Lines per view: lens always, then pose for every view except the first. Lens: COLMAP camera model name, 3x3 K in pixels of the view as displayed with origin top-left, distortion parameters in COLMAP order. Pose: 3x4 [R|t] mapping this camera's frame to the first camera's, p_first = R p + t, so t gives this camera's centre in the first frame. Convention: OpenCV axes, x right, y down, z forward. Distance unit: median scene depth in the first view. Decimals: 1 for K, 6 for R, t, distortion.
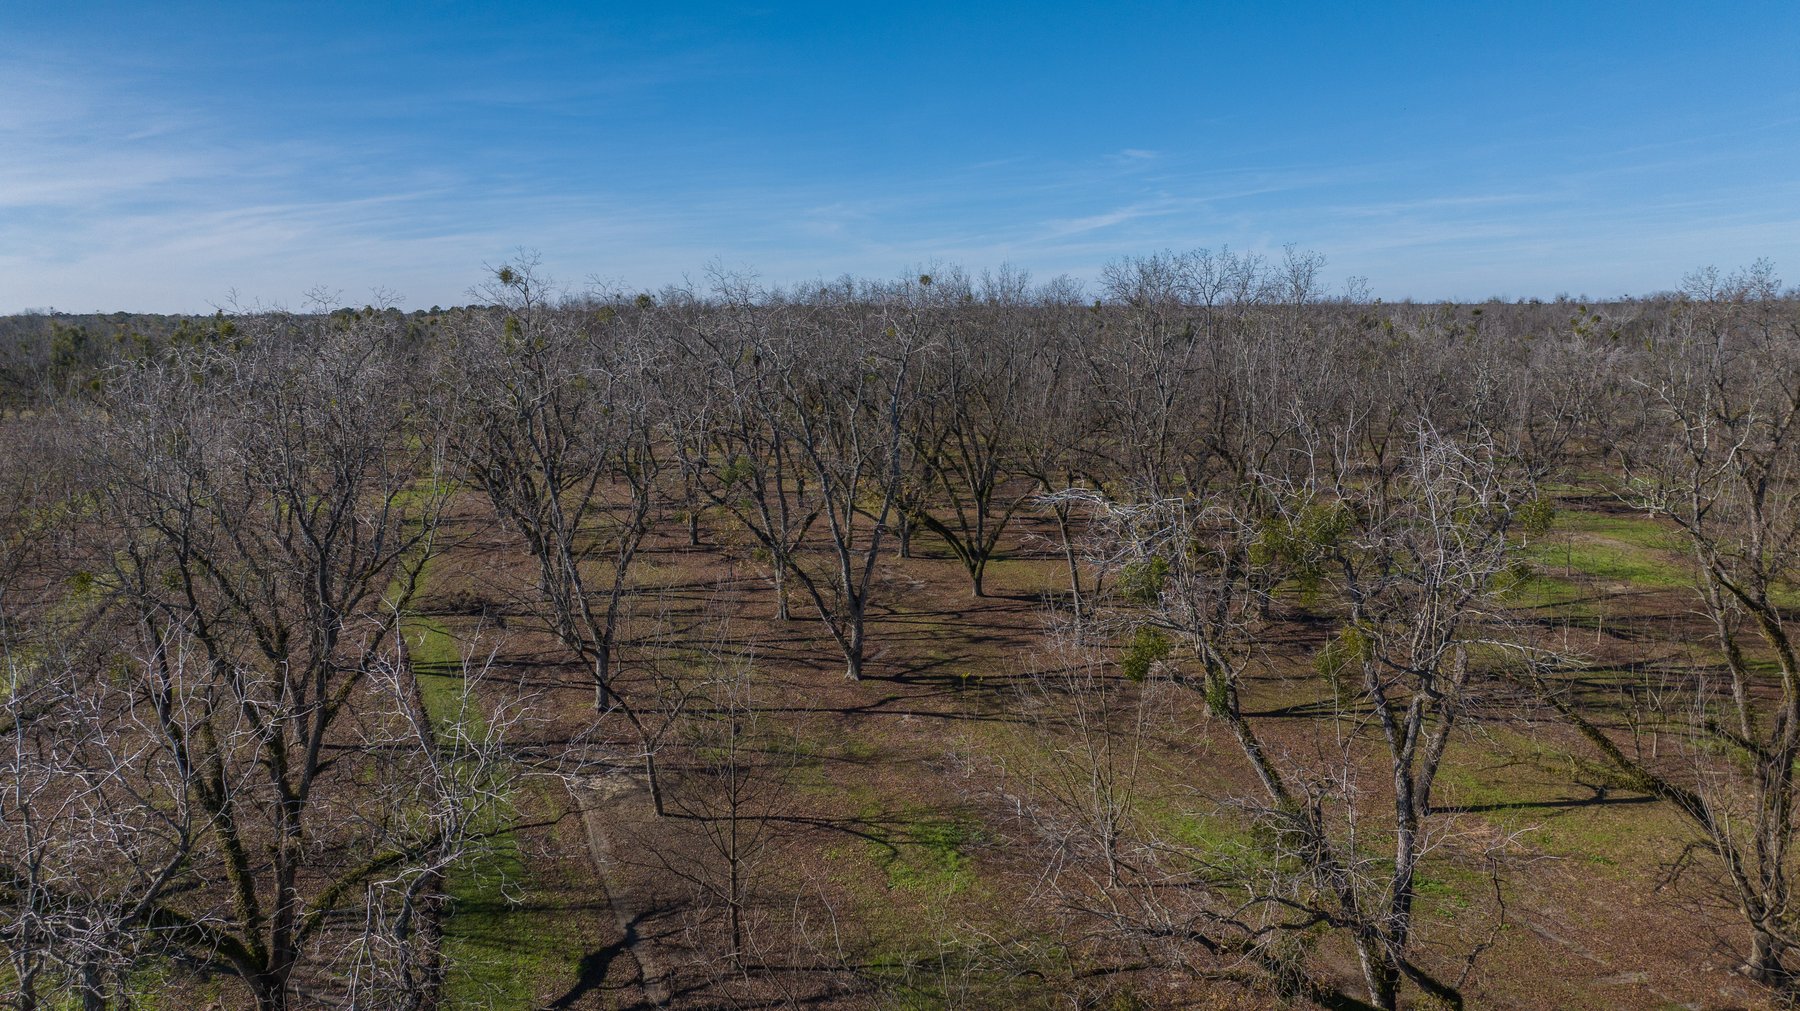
lens RADIAL K [[1264.9, 0, 897.3], [0, 1264.9, 503.7], [0, 0, 1]] dist [-0.029907, 0.028434]
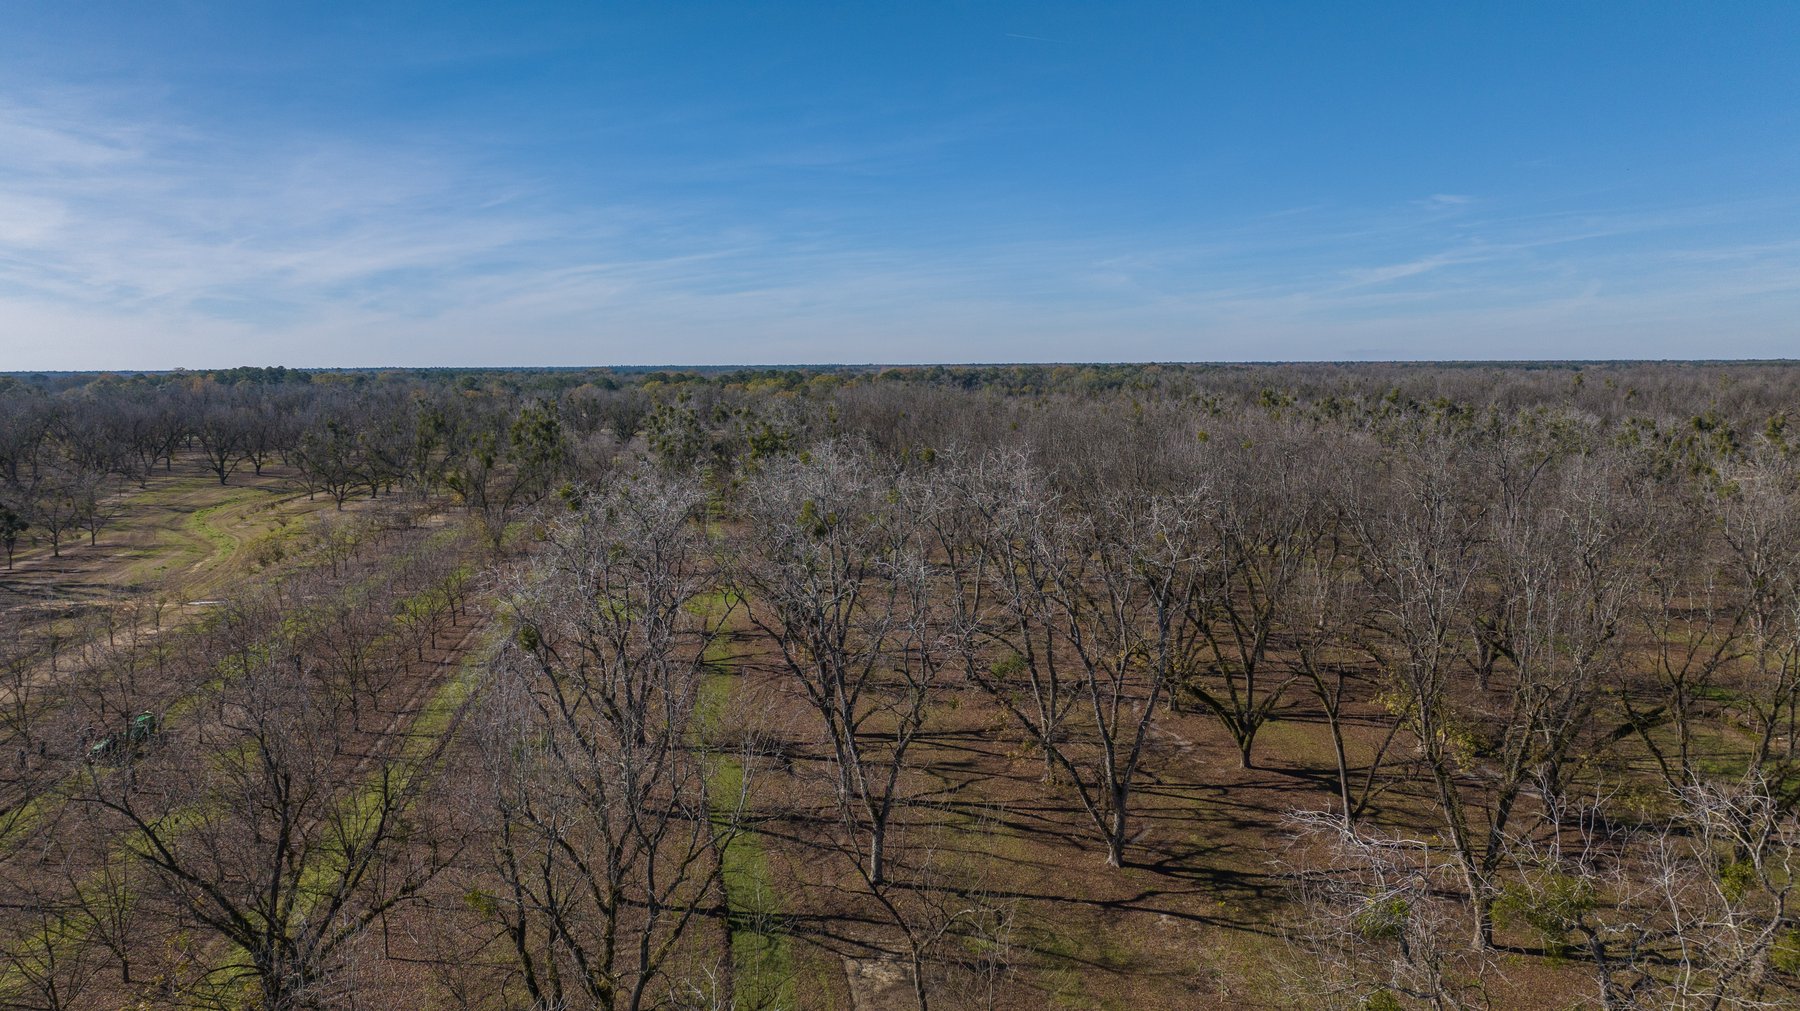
lens RADIAL K [[1264.9, 0, 894.0], [0, 1264.9, 501.9], [0, 0, 1]] dist [-0.029907, 0.028434]
pose [[0.974816, 0.025177, -0.221586, 0.010281], [-0.034753, 0.998618, -0.039424, -0.108035], [0.220288, 0.046132, 0.974343, -0.055080]]
